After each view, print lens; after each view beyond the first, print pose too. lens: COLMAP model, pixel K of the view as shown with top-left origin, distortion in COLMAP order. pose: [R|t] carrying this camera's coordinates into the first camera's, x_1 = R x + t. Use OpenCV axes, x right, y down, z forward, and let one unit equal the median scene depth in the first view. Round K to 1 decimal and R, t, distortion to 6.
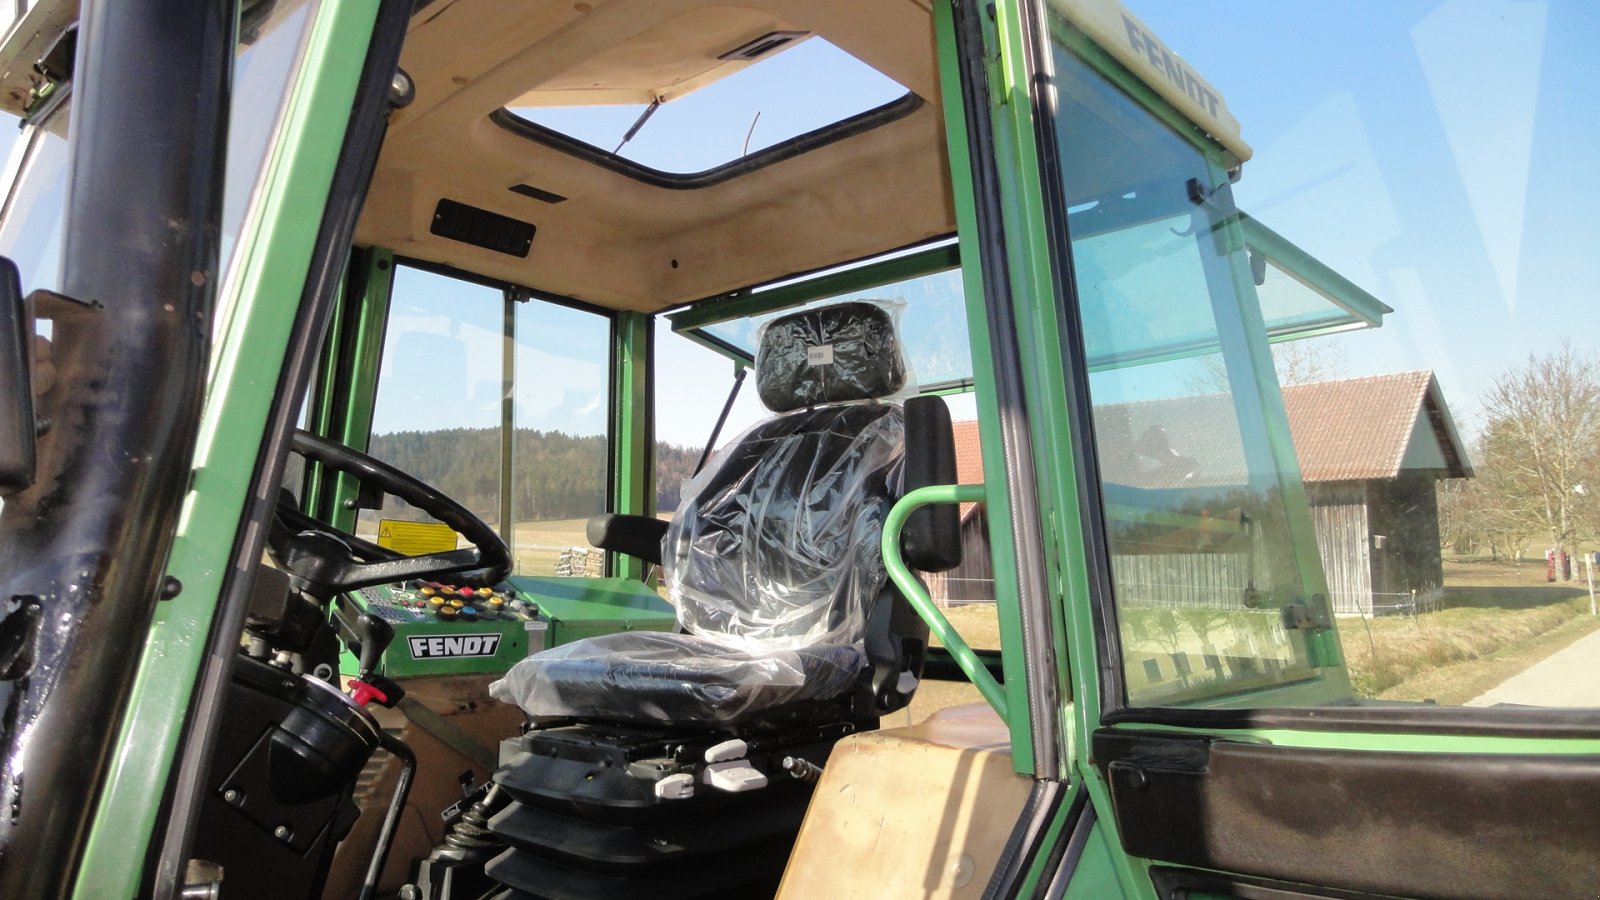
lens RADIAL K [[1070.5, 0, 785.5], [0, 1070.5, 441.2], [0, 0, 1]] dist [-0.022362, 0.006155]
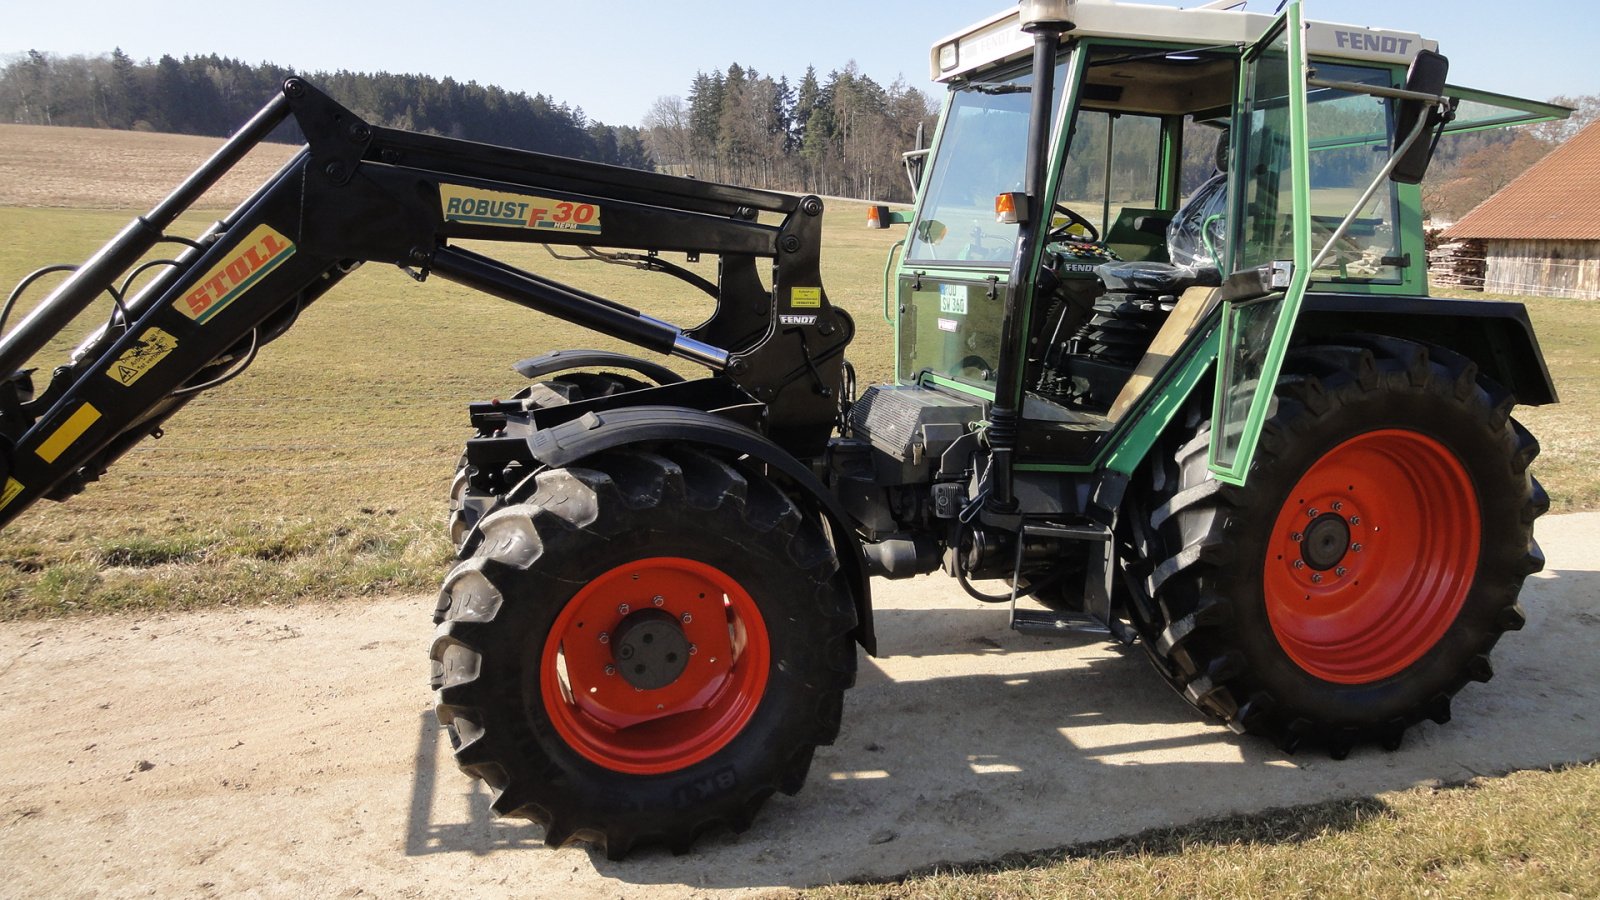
lens RADIAL K [[1070.8, 0, 794.7], [0, 1070.8, 446.1], [0, 0, 1]] dist [-0.003504, 0.003947]
pose [[0.846680, 0.120410, -0.518300, 0.541694], [0.039143, 0.957327, 0.286345, -0.179495], [0.530661, -0.262730, 0.805836, -1.710302]]
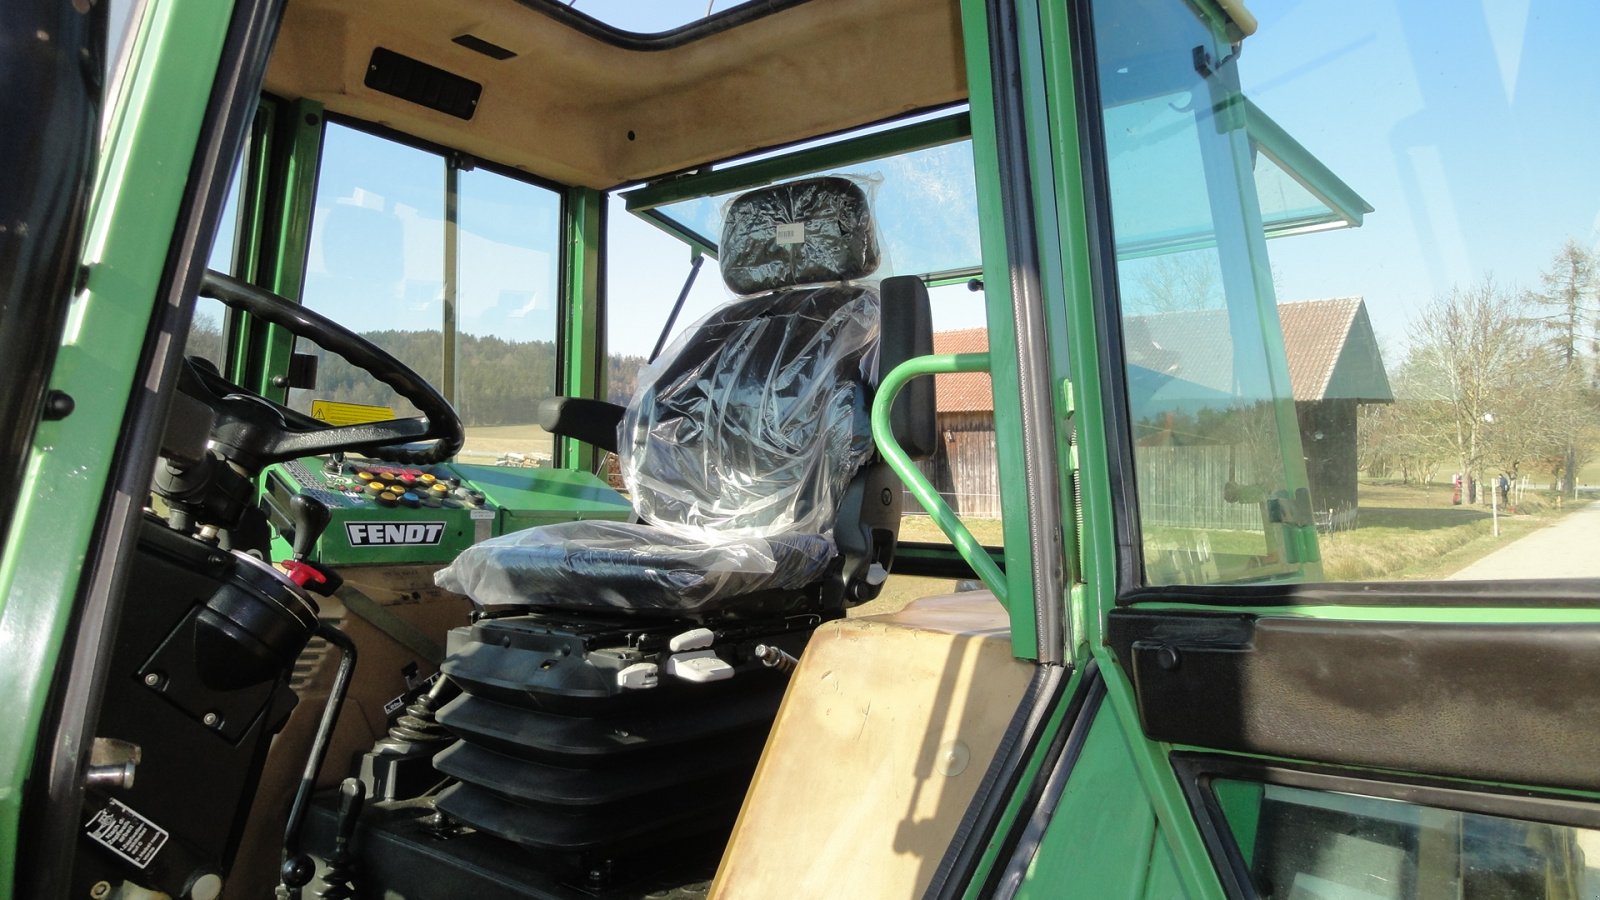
lens RADIAL K [[1069.4, 0, 790.4], [0, 1069.4, 452.9], [0, 0, 1]] dist [-0.018861, 0.005453]
pose [[0.997864, 0.018735, 0.062587, -0.024016], [-0.024480, 0.995428, 0.092327, 0.027076], [-0.060572, -0.093662, 0.993760, 0.051975]]
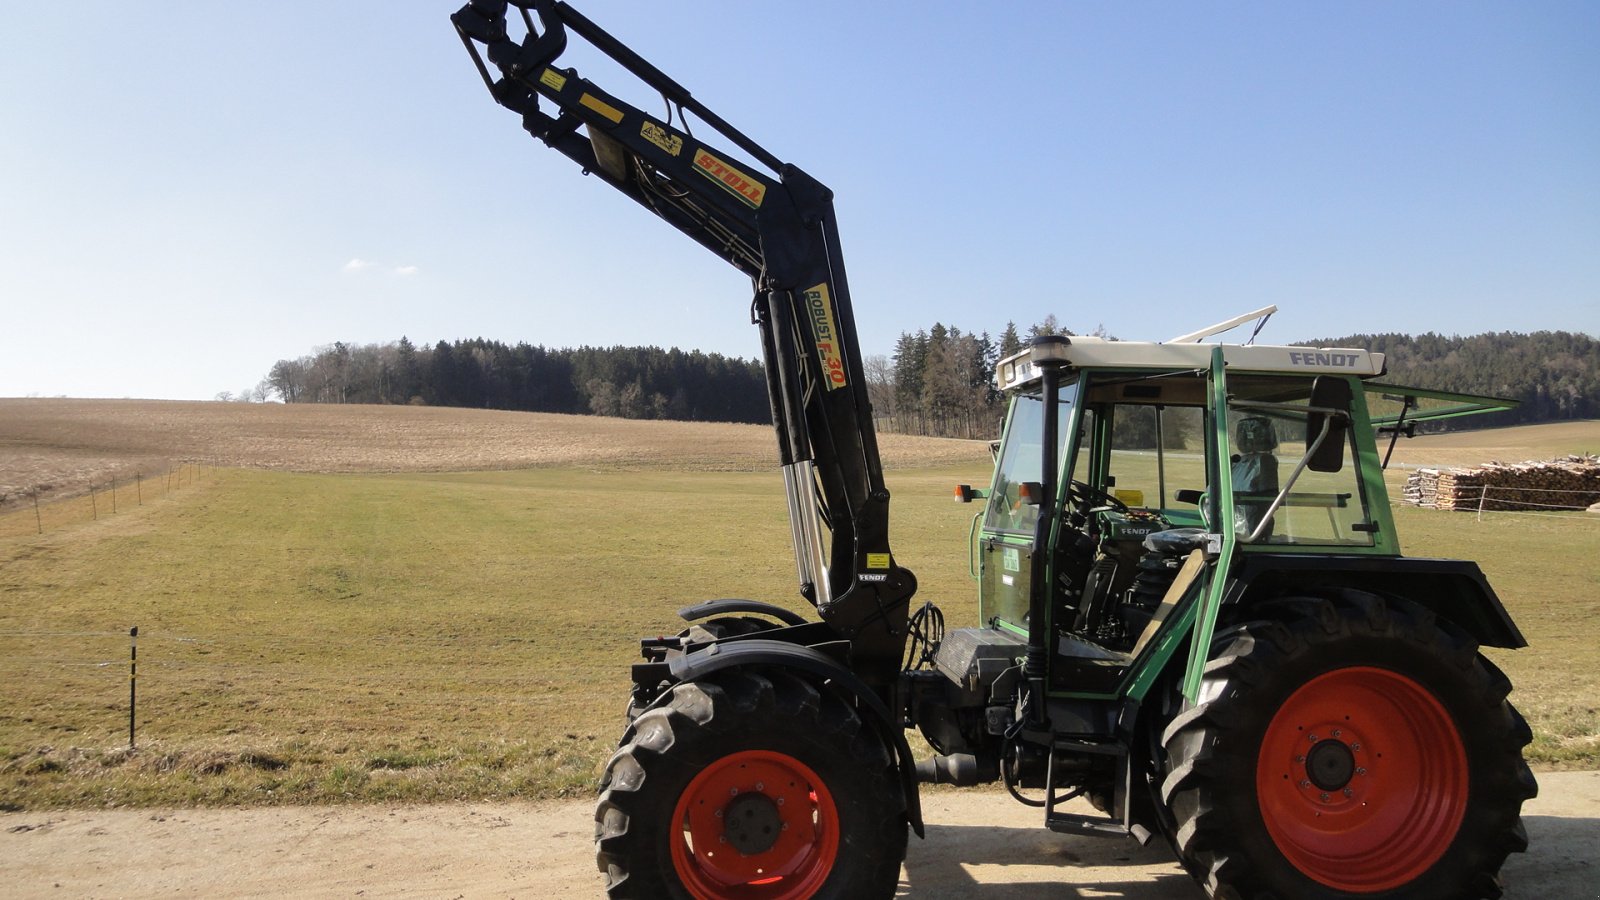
lens RADIAL K [[1070.8, 0, 794.7], [0, 1070.8, 446.1], [0, 0, 1]] dist [-0.003504, 0.003947]
pose [[0.730289, -0.021943, -0.682786, 1.199120], [0.076183, 0.995865, 0.049479, -0.312671], [0.678877, -0.088151, 0.728941, -2.107808]]
